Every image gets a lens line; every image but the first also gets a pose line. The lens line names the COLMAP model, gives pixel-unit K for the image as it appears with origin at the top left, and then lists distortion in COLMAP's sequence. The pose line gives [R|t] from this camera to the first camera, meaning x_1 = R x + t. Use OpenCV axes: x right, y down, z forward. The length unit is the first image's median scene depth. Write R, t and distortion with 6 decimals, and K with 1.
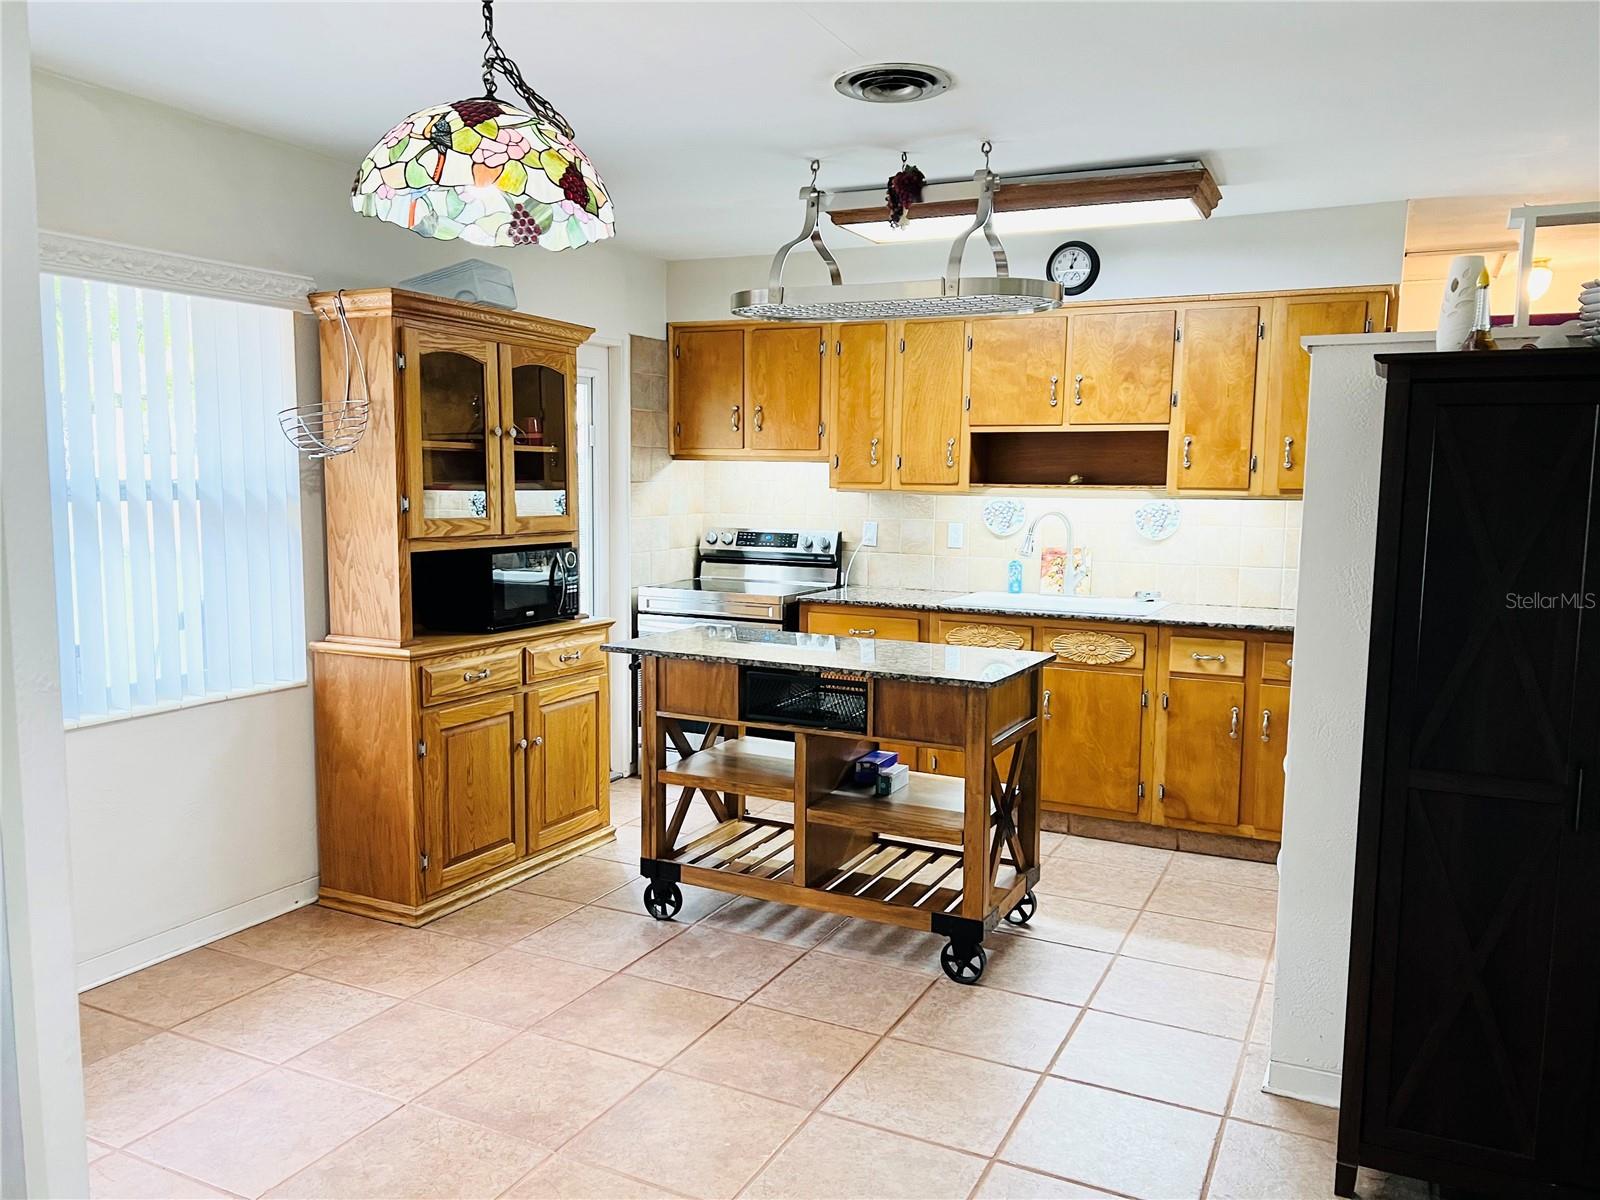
lens RADIAL K [[1190.3, 0, 801.9], [0, 1190.3, 594.3], [0, 0, 1]] dist [0.072138, -0.071873]
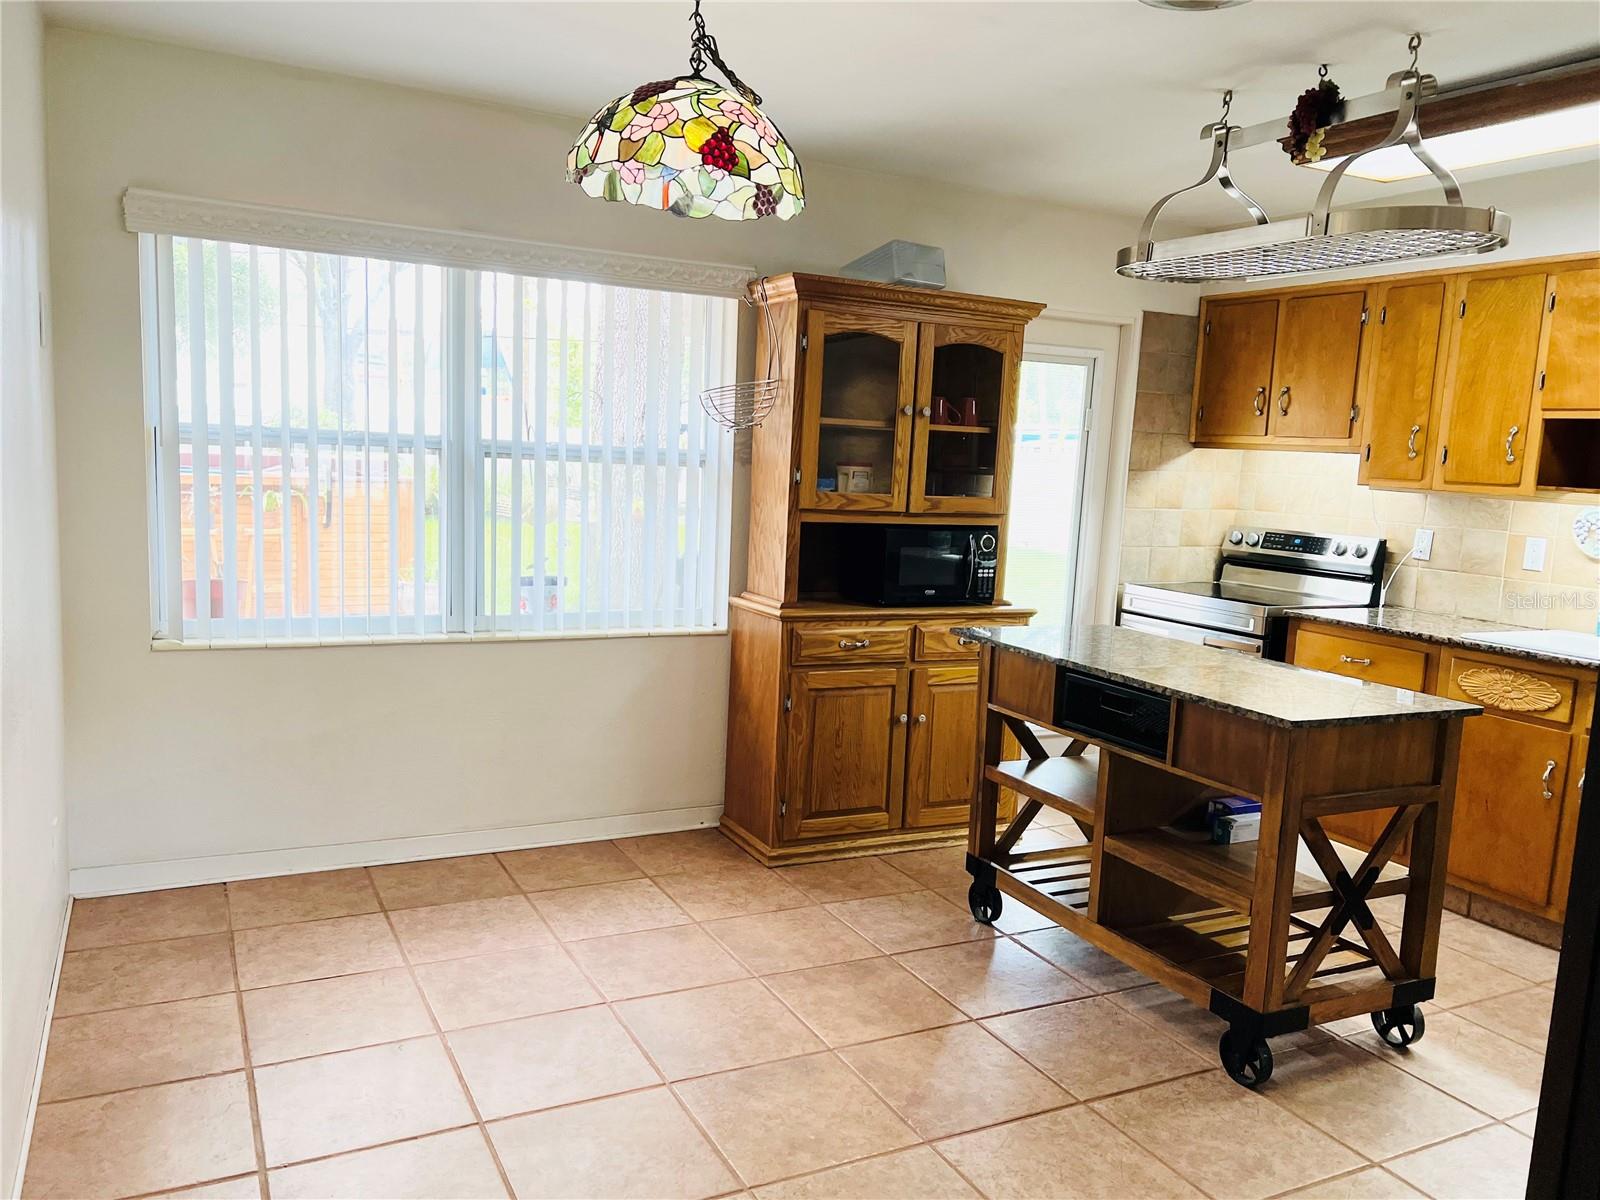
lens RADIAL K [[1199.0, 0, 816.3], [0, 1199.0, 606.6], [0, 0, 1]] dist [0.119761, -0.174959]
pose [[0.812481, 0.101863, -0.574020, 0.283106], [-0.096738, 0.994523, 0.039558, -0.002845], [0.574905, 0.023390, 0.817885, 0.120617]]
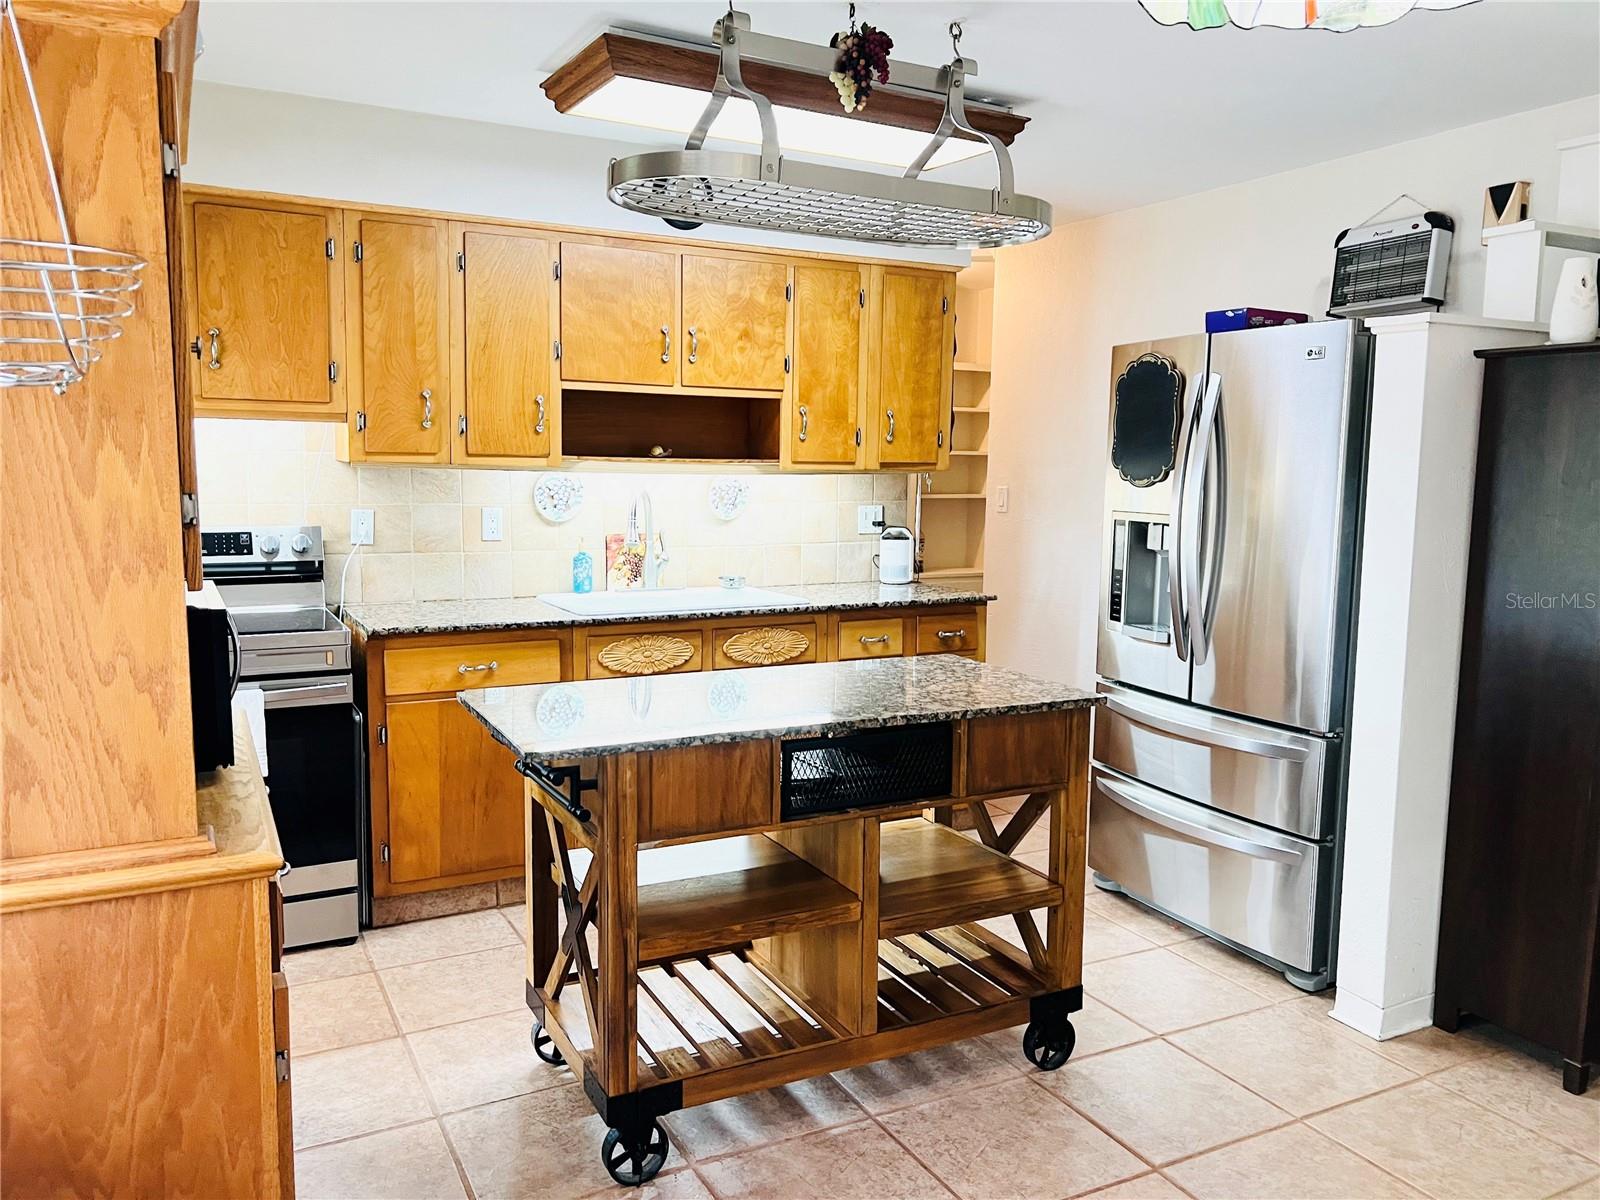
lens RADIAL K [[1190.3, 0, 801.9], [0, 1190.3, 594.3], [0, 0, 1]] dist [0.072138, -0.071873]
pose [[0.590605, -0.094076, 0.801458, -0.495461], [0.074177, 0.995305, 0.062168, -0.051283], [-0.803544, 0.022732, 0.594811, 0.530287]]
